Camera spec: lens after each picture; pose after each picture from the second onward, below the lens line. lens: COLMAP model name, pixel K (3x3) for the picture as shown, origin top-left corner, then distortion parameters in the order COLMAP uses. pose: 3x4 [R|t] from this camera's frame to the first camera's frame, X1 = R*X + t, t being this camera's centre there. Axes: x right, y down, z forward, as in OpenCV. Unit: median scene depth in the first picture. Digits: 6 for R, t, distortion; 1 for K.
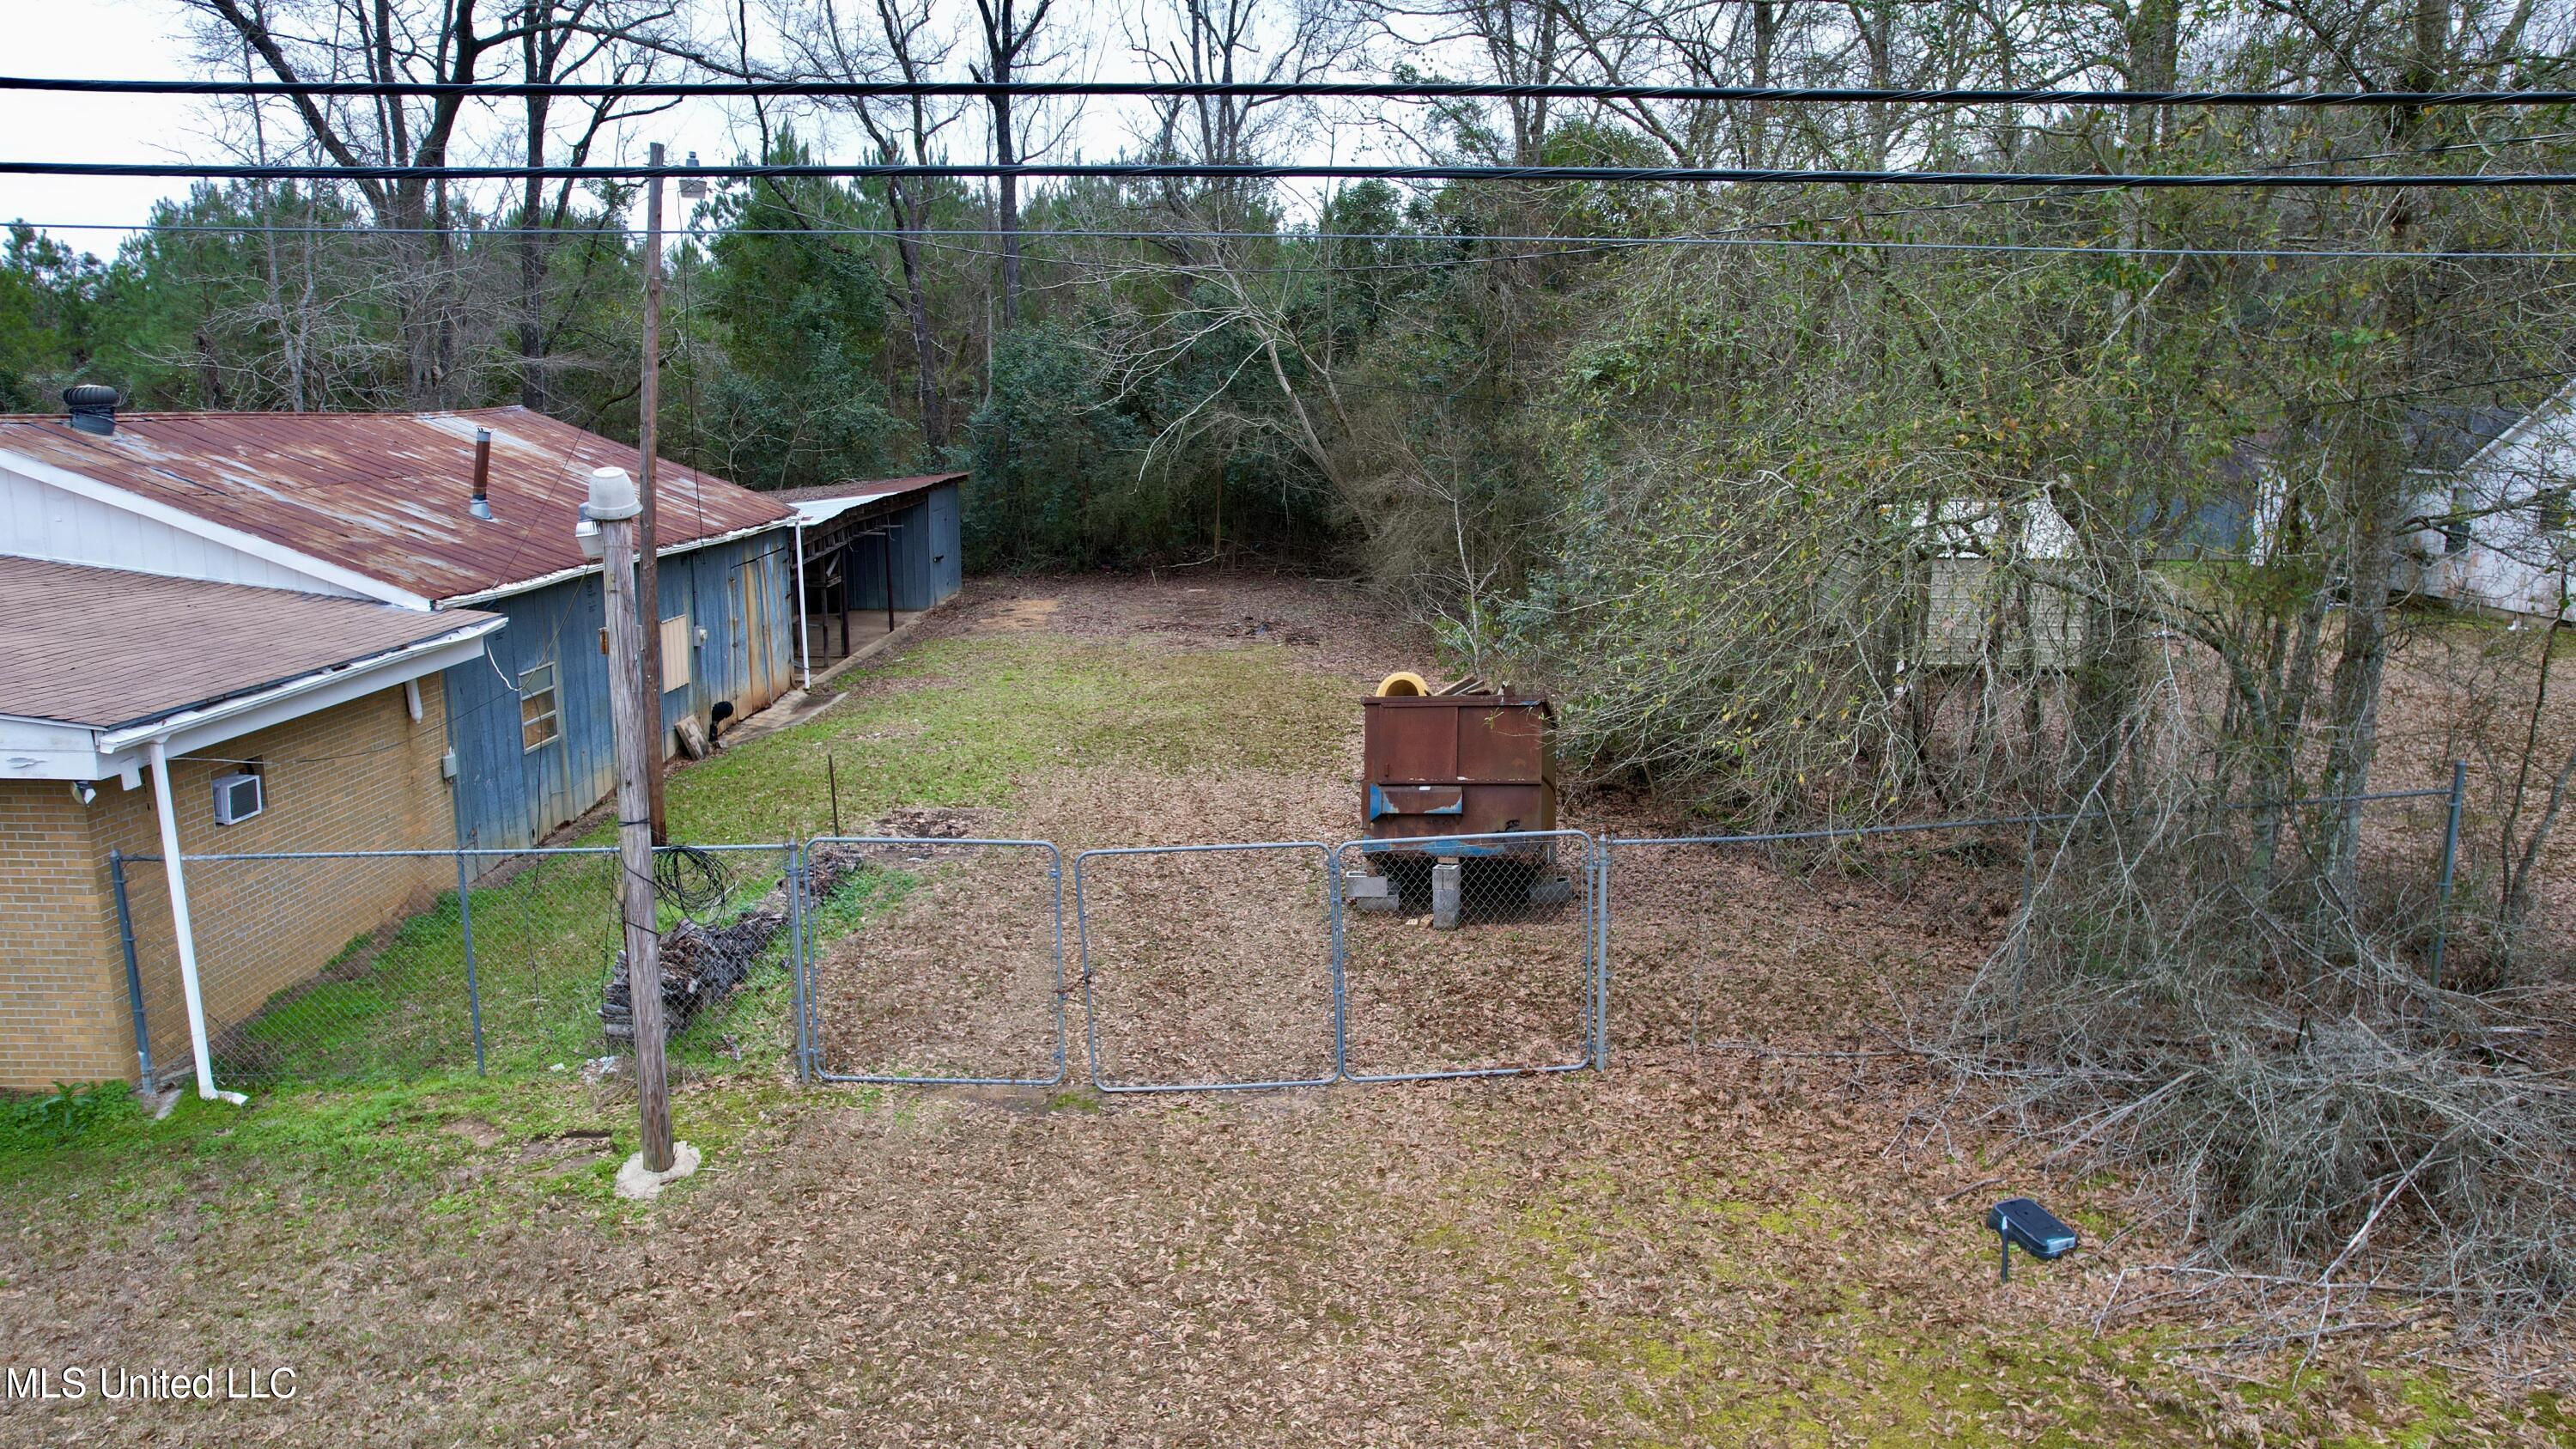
lens RADIAL K [[1561.5, 0, 1283.2], [0, 1561.5, 723.6], [0, 0, 1]] dist [-0.043350, 0.005658]
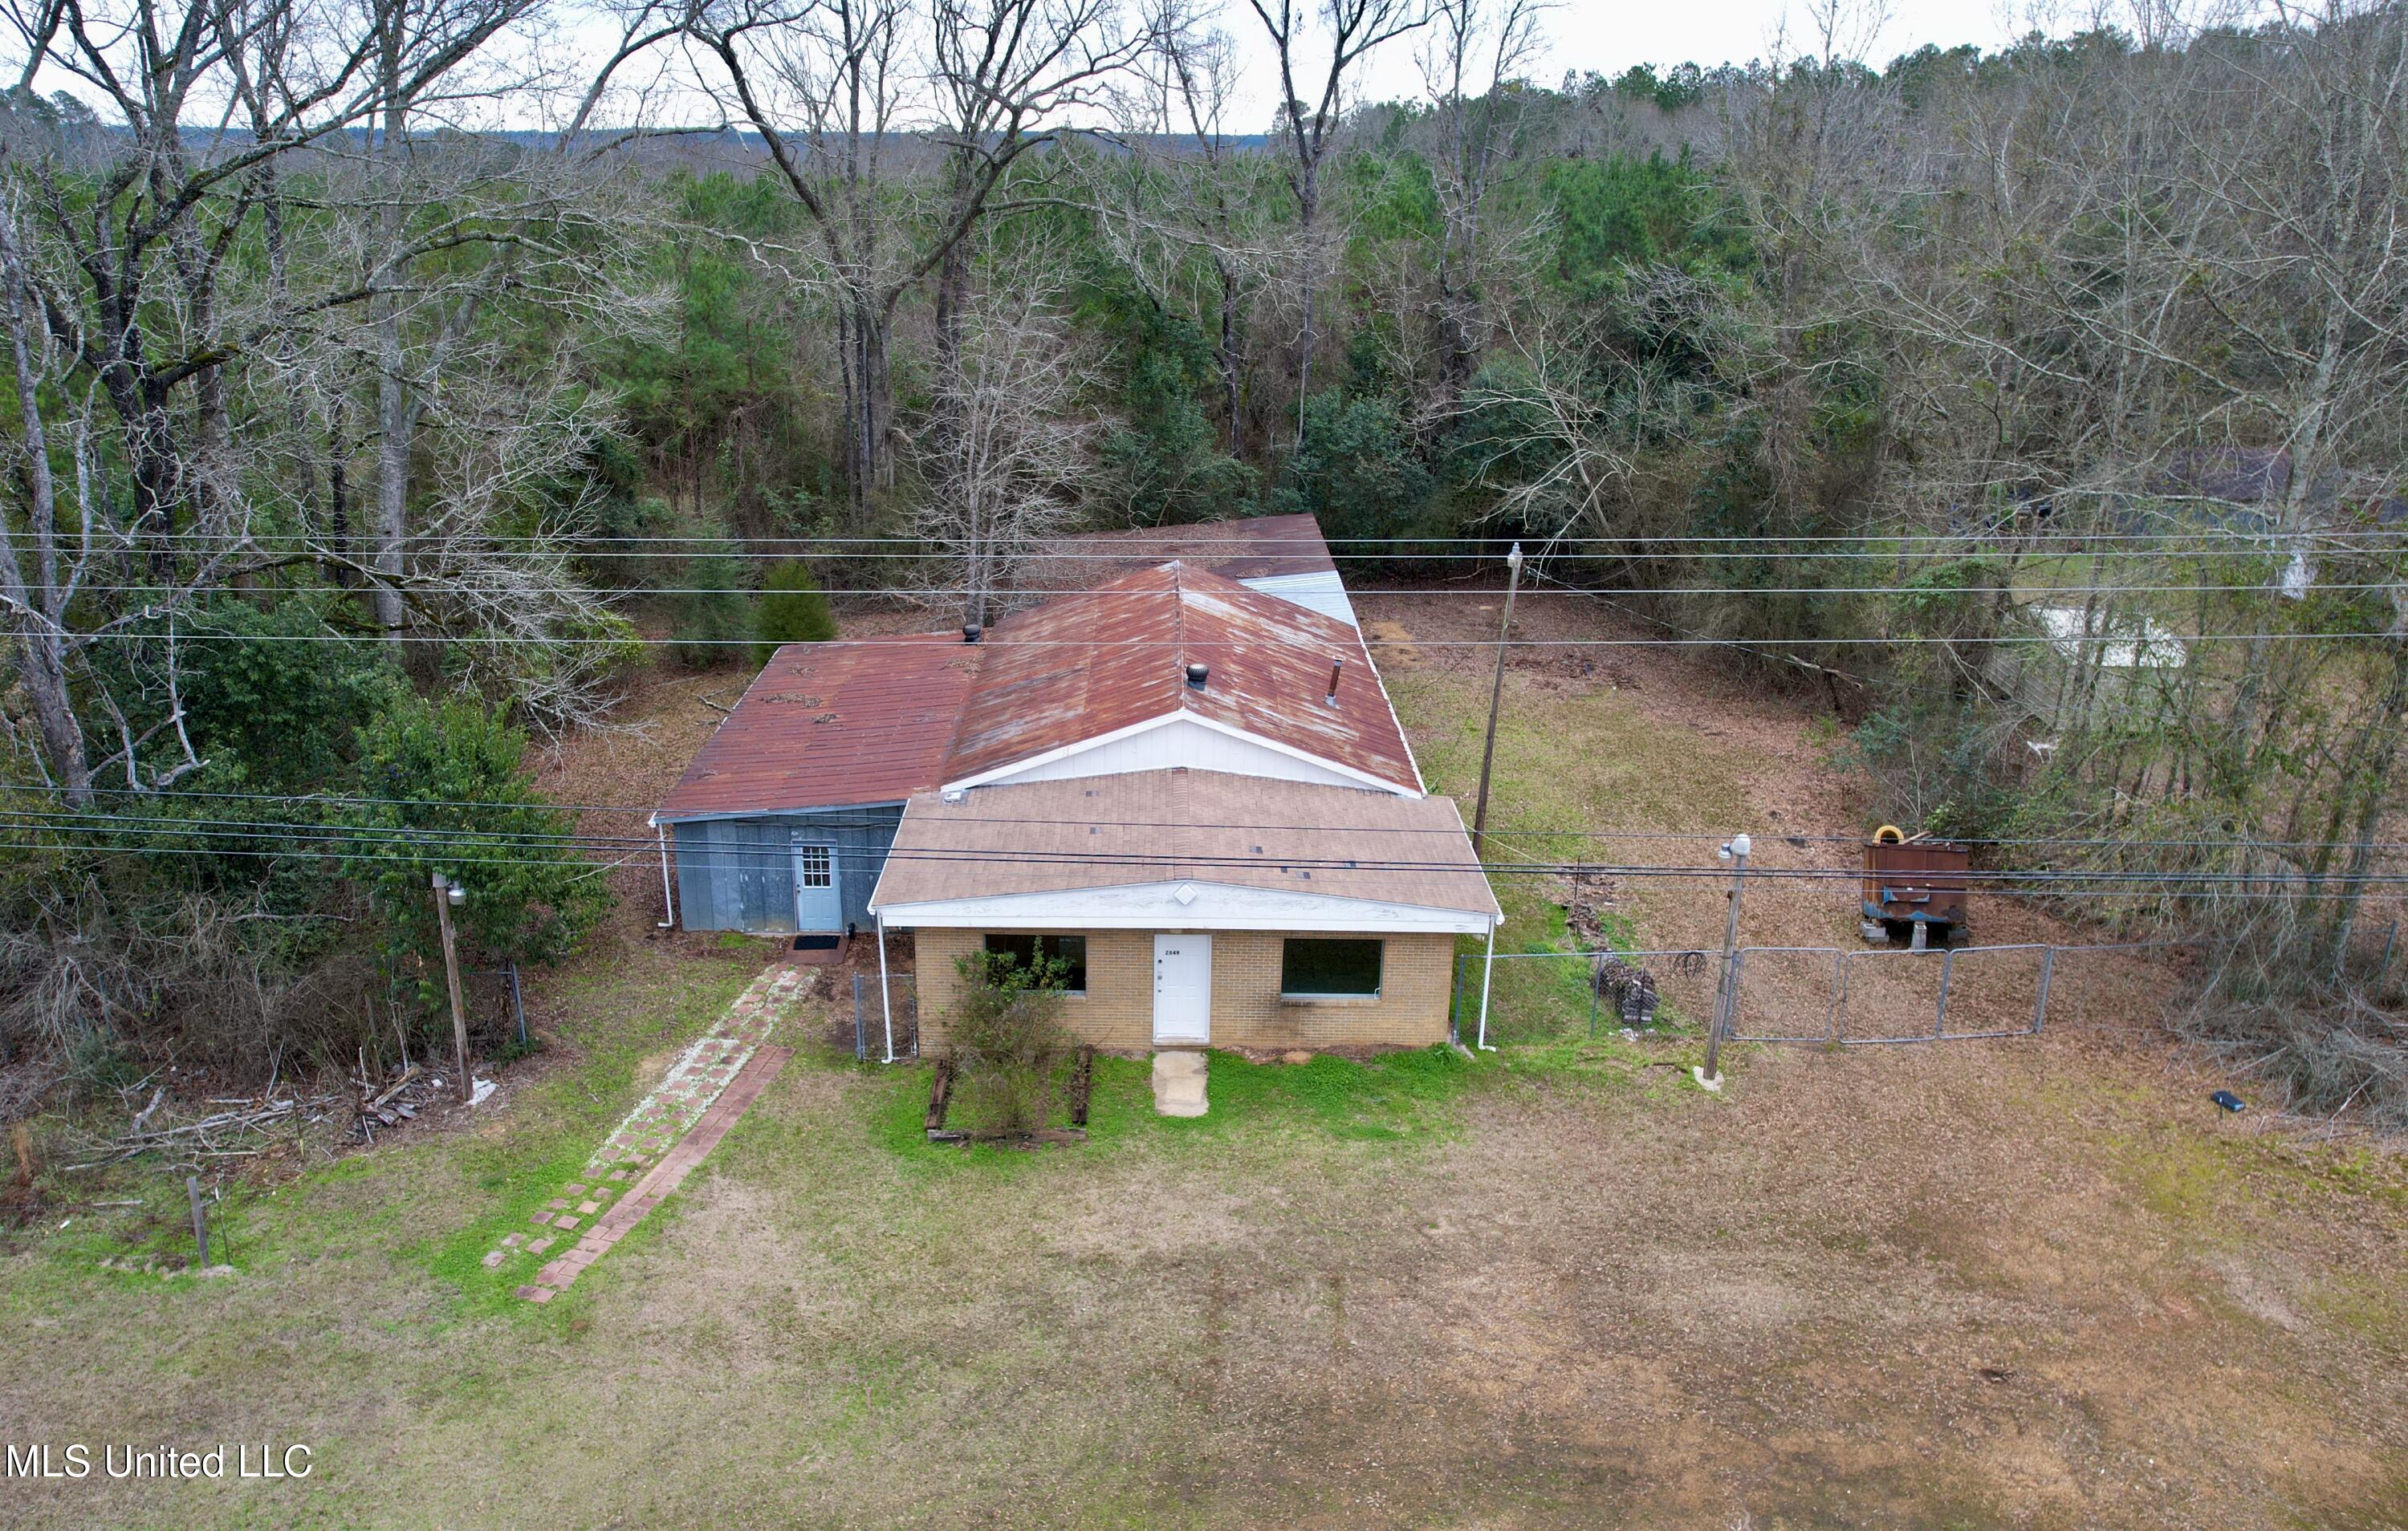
lens RADIAL K [[1609.8, 0, 1196.1], [0, 1609.8, 761.7], [0, 0, 1]] dist [-0.039274, 0.002295]
pose [[0.999982, 0.005196, 0.002916, -1.399034], [-0.005554, 0.990098, 0.140265, -0.676775], [-0.002158, -0.140279, 0.990110, -1.761598]]
